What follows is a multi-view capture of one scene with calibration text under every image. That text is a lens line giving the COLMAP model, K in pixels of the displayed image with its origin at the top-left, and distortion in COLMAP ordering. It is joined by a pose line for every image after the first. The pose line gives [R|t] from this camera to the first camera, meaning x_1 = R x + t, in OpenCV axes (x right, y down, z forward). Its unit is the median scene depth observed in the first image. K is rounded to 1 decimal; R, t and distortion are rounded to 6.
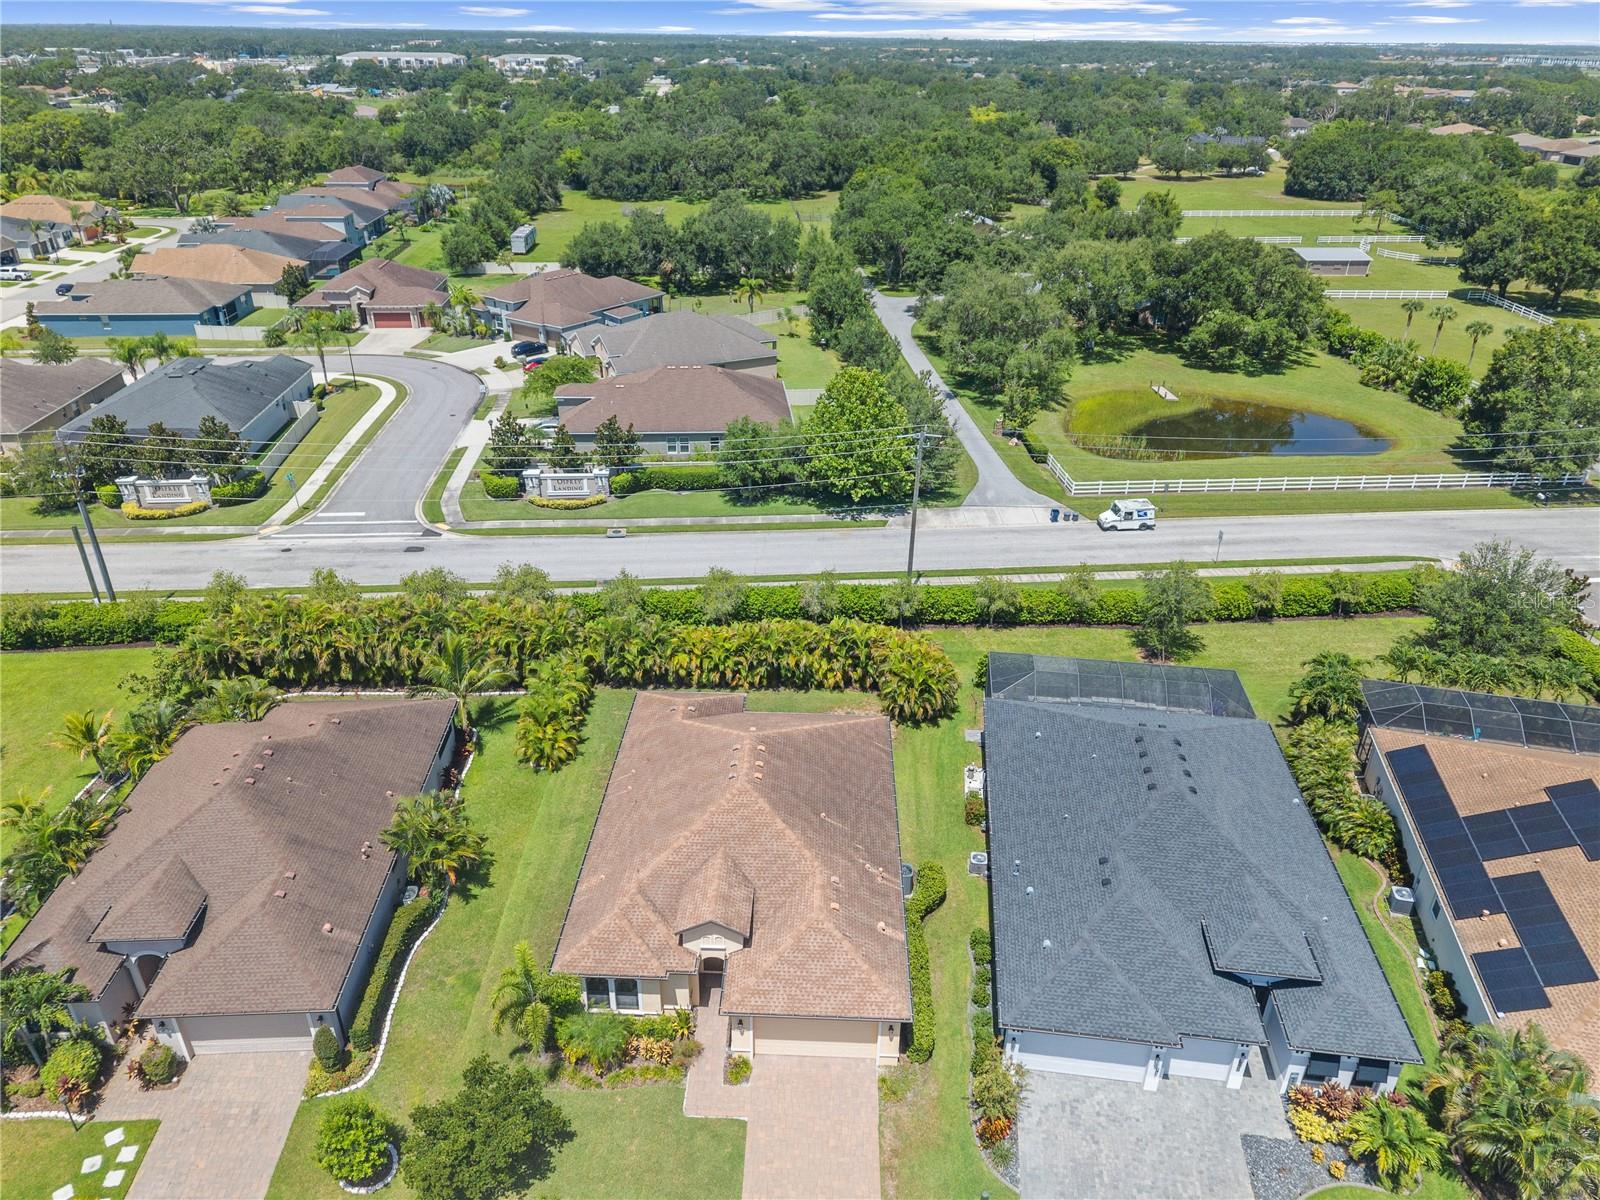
lens RADIAL K [[1067.8, 0, 800.0], [0, 1067.8, 600.0], [0, 0, 1]] dist [0.046429, -0.042775]
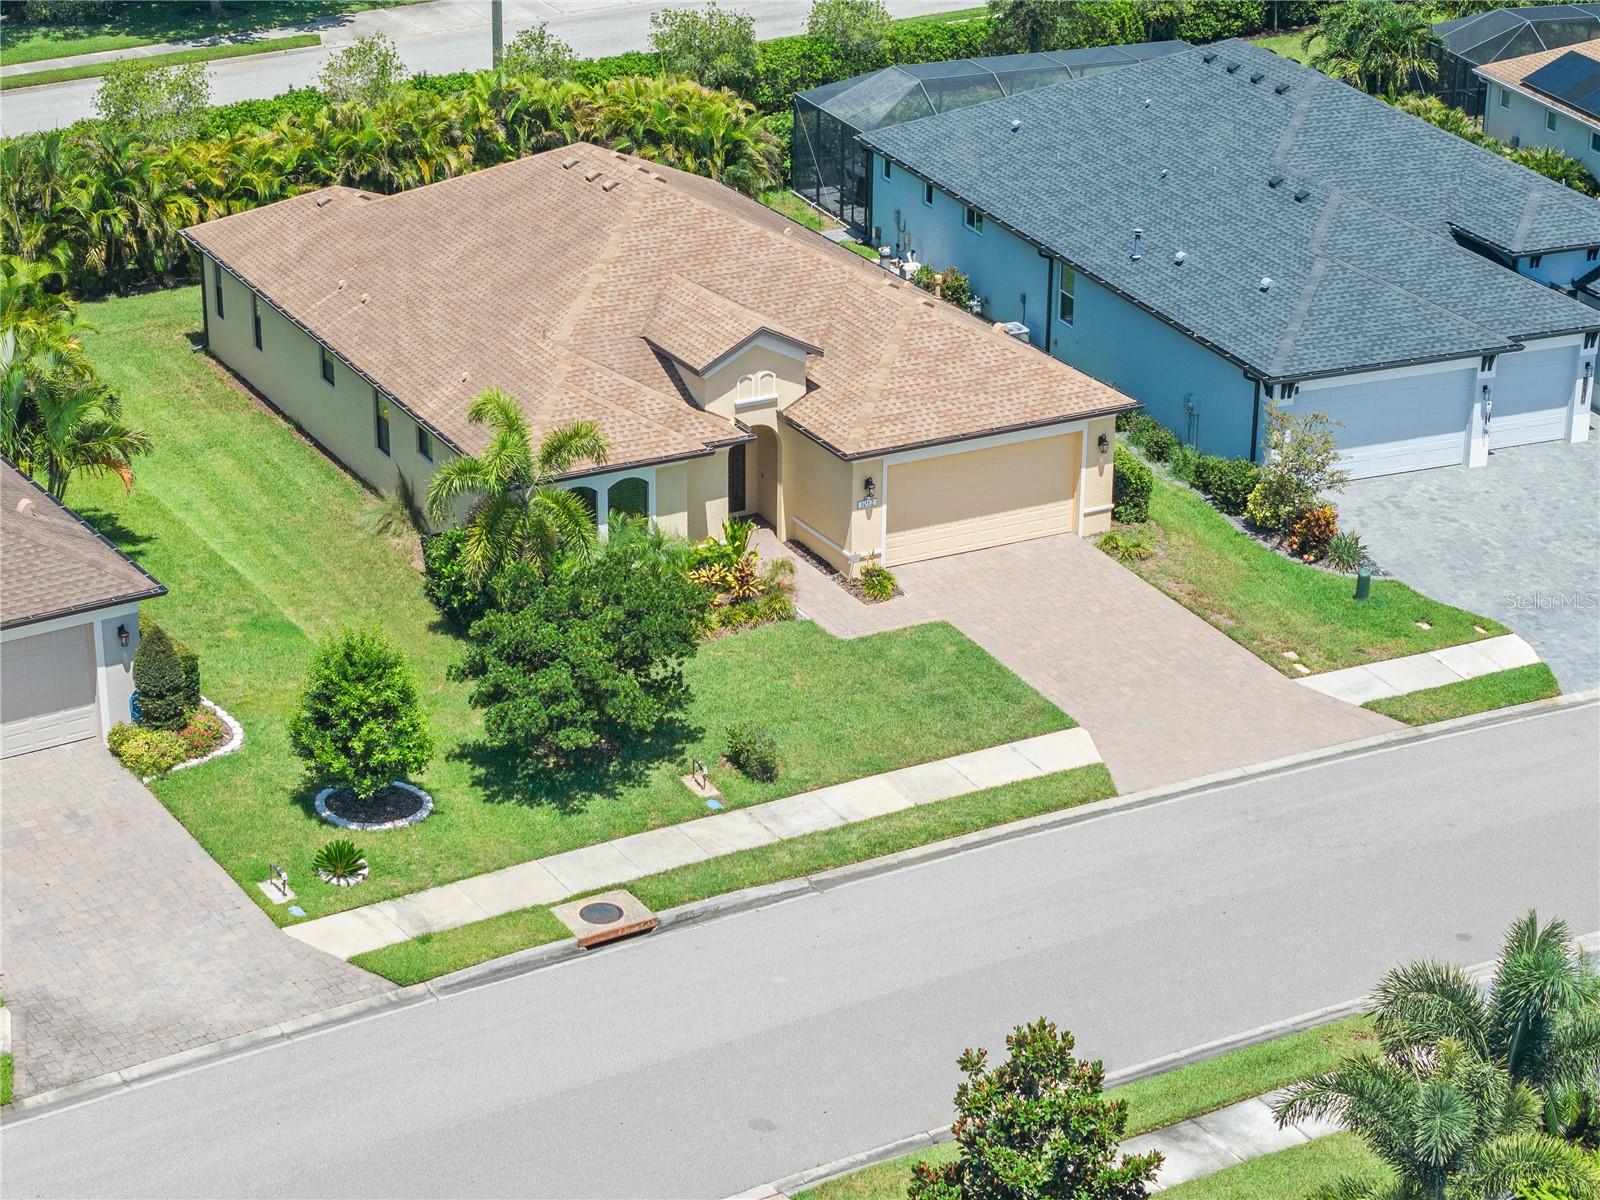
lens RADIAL K [[3200.5, 0, 800.0], [0, 3200.5, 600.0], [0, 0, 1]] dist [0.016793, 0.065172]
pose [[0.861469, -0.200650, 0.466488, -0.831463], [0.240217, 0.970365, -0.026231, 0.474059], [-0.447400, 0.134655, 0.884139, -0.389205]]
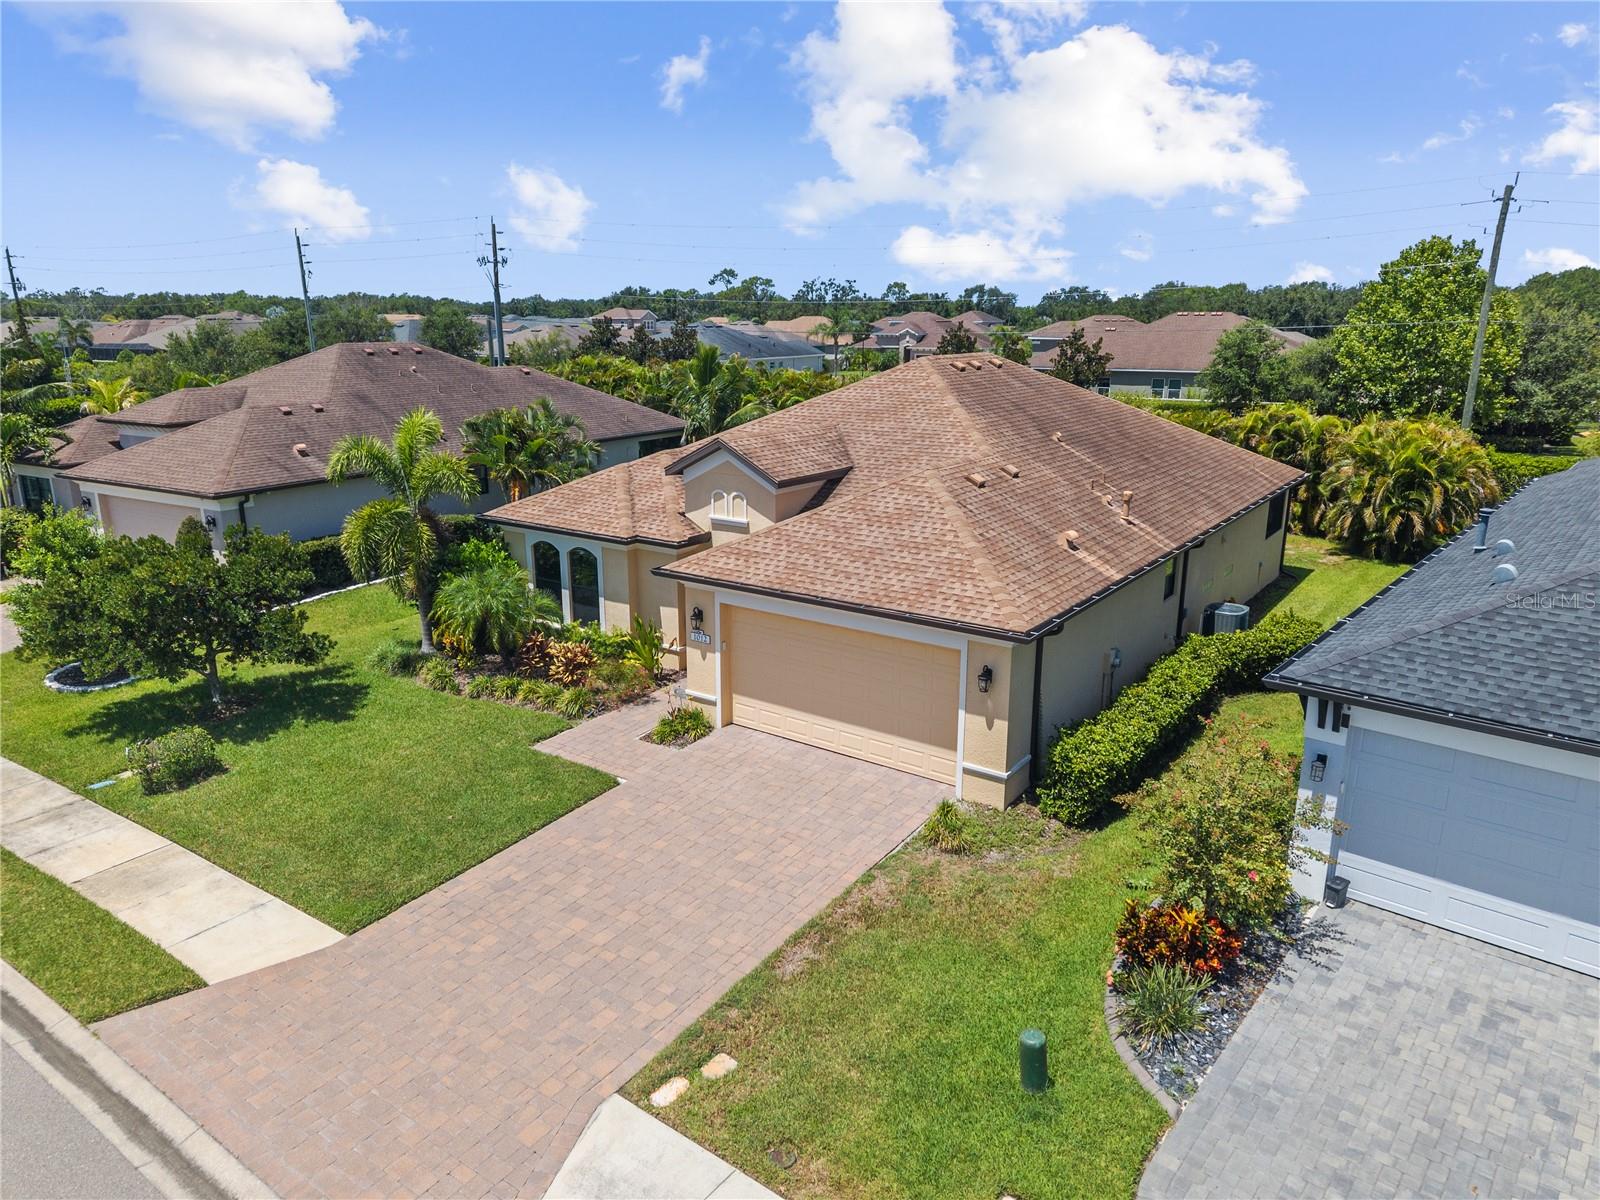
lens RADIAL K [[1067.8, 0, 800.0], [0, 1067.8, 600.0], [0, 0, 1]] dist [0.046429, -0.042775]
pose [[0.837336, 0.129142, -0.531216, 0.228106], [-0.246927, 0.956273, -0.156746, 0.440725], [0.487745, 0.262421, 0.832610, 0.616578]]
